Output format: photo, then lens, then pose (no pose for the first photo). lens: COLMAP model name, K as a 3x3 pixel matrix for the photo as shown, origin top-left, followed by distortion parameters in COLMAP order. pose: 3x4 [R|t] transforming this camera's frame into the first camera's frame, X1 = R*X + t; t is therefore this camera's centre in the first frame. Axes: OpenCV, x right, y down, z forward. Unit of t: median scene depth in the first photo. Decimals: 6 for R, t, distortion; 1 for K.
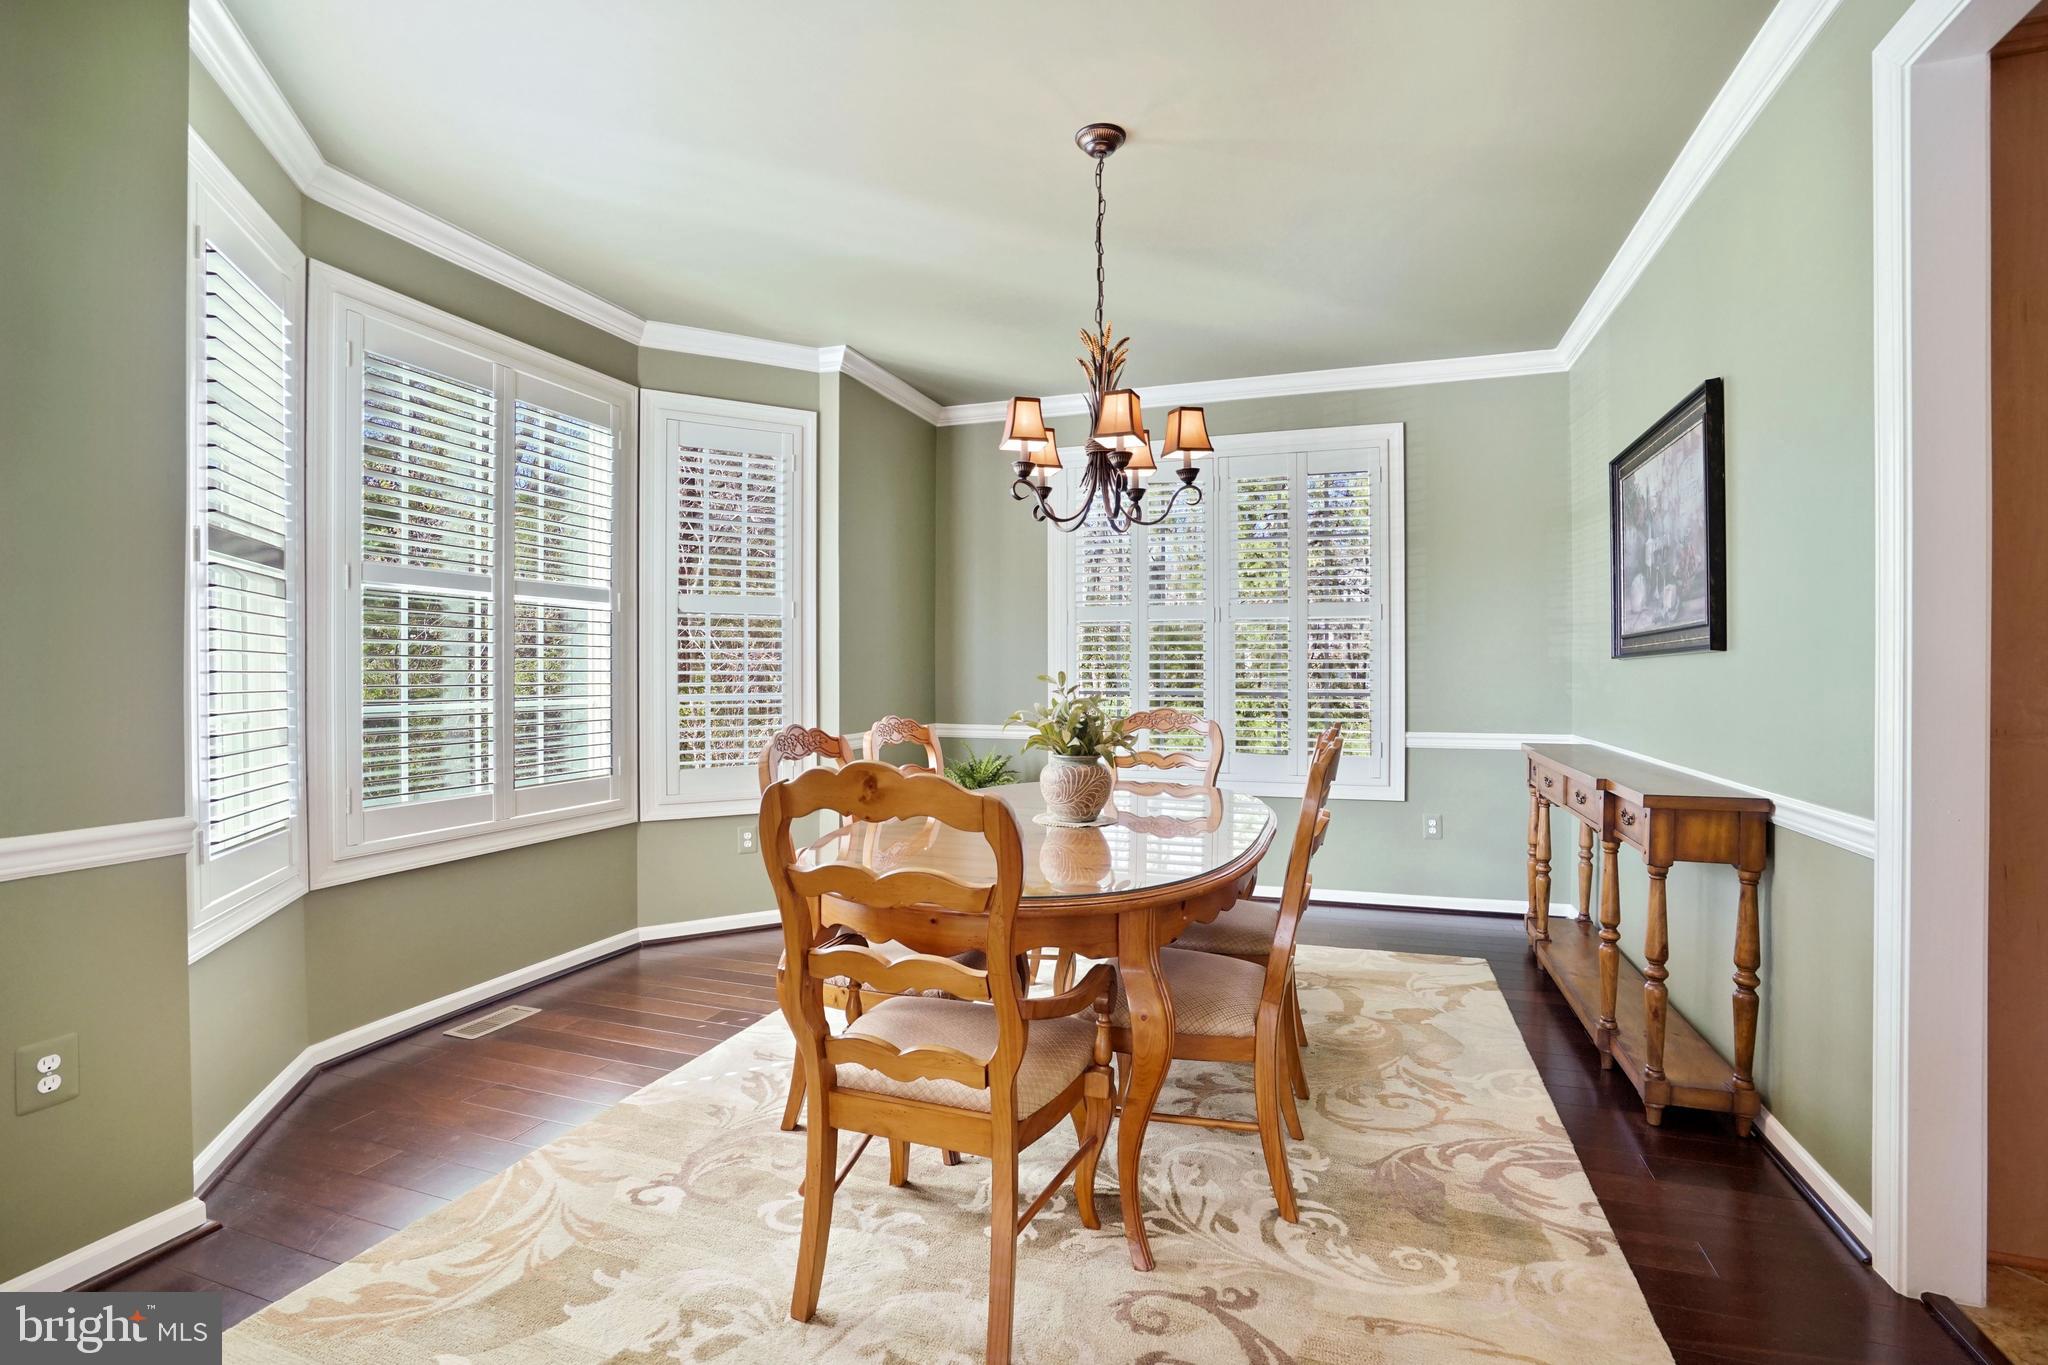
lens RADIAL K [[946.8, 0, 1025.6], [0, 946.8, 682.6], [0, 0, 1]] dist [-0.054875, 0.018296]
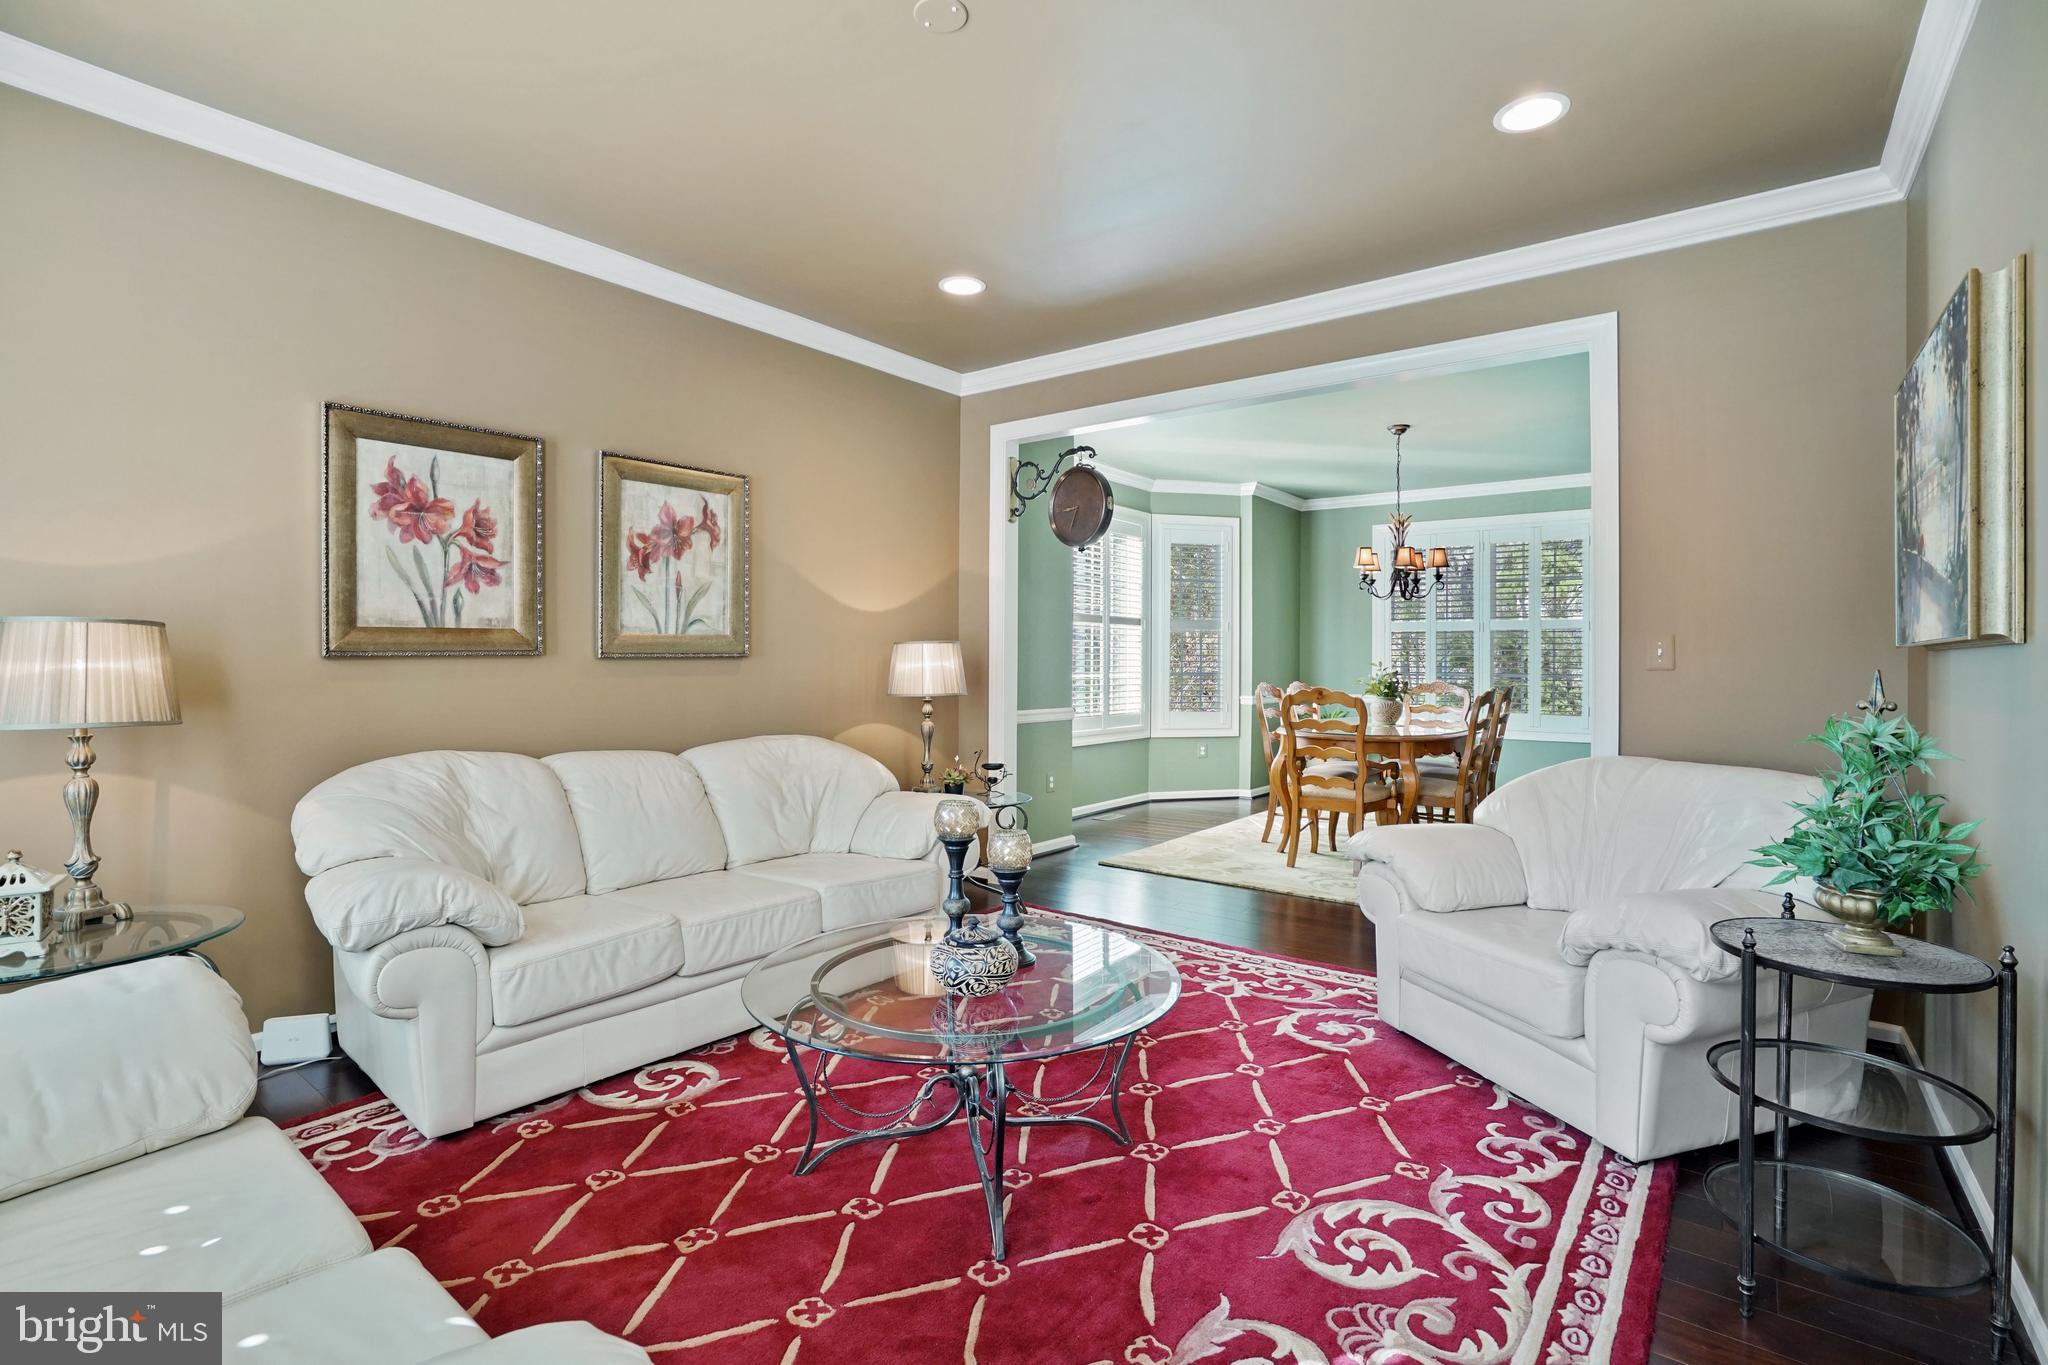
lens RADIAL K [[946.8, 0, 1032.8], [0, 946.8, 667.7], [0, 0, 1]] dist [-0.054875, 0.018296]
pose [[0.949995, 0.008214, -0.312156, -0.033831], [-0.009033, 0.999959, -0.001178, 0.008966], [0.312133, 0.003939, 0.950030, -0.963608]]
